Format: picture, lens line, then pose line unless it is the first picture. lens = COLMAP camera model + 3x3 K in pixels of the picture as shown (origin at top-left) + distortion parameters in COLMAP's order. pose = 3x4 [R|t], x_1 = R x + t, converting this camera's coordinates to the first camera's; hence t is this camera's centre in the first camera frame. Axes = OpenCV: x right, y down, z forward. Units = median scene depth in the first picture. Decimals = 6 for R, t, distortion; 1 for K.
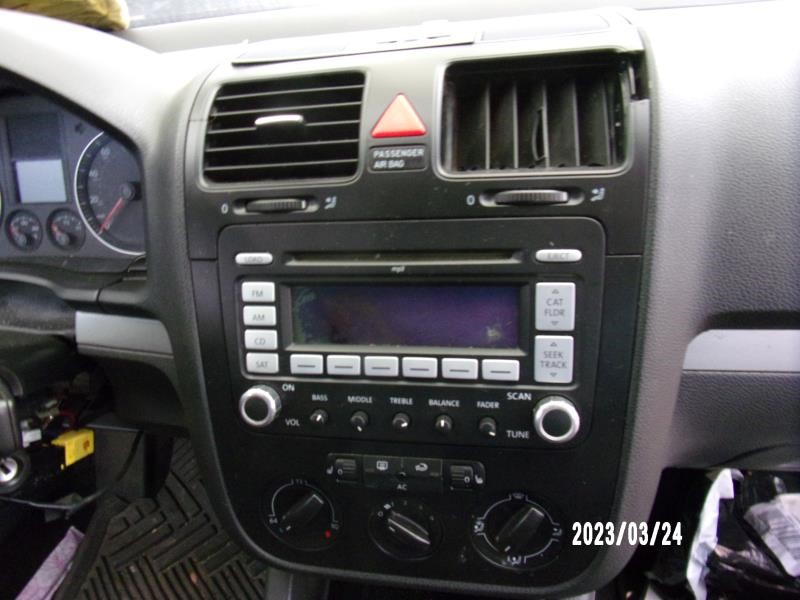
lens RADIAL K [[592.8, 0, 400.0], [0, 592.8, 300.0], [0, 0, 1]] dist [-0.043859, 0.066476]
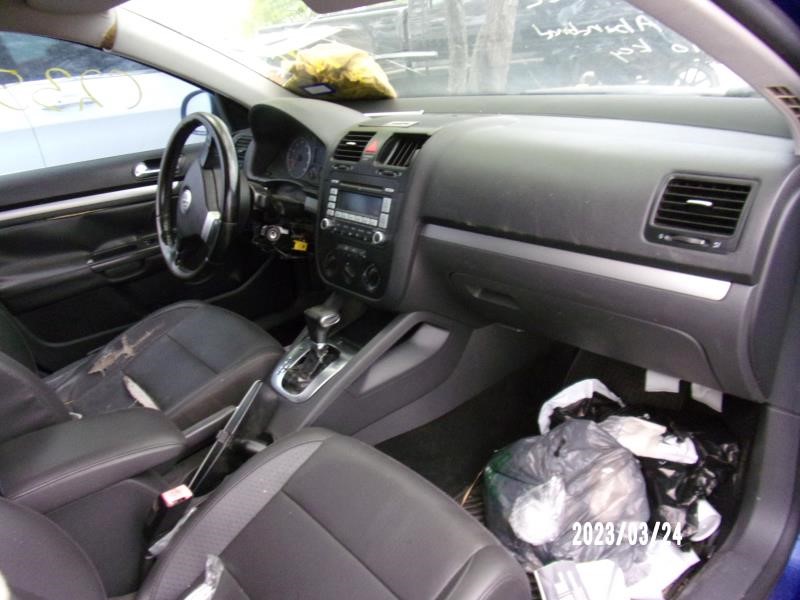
lens RADIAL K [[592.8, 0, 400.0], [0, 592.8, 300.0], [0, 0, 1]] dist [-0.043859, 0.066476]
pose [[0.785752, 0.264565, -0.559106, 2.187770], [-0.290146, 0.955943, 0.044581, 0.330138], [0.546268, 0.127192, 0.827897, -1.582658]]
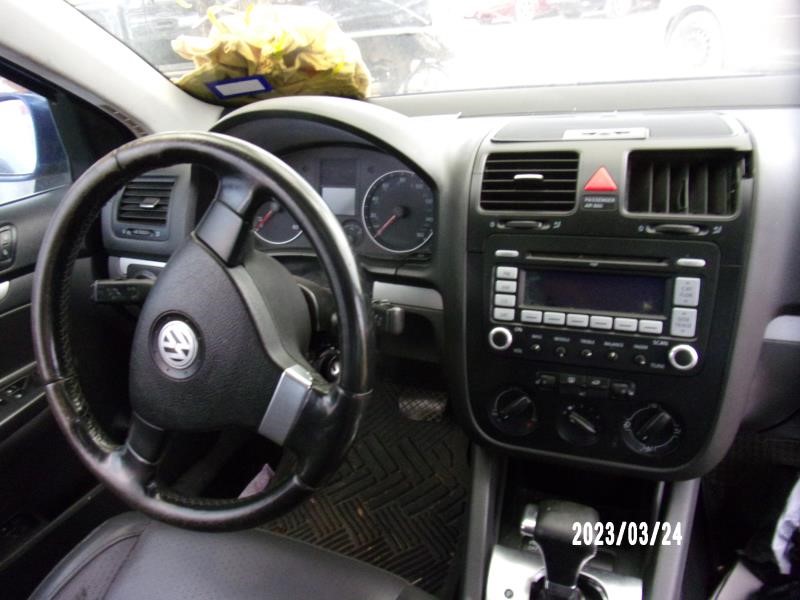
lens RADIAL K [[592.8, 0, 400.0], [0, 592.8, 300.0], [0, 0, 1]] dist [-0.043859, 0.066476]
pose [[0.983411, 0.087479, -0.158905, -0.271012], [-0.097076, 0.993829, -0.053662, 0.194978], [0.153230, 0.068198, 0.985834, -0.782732]]
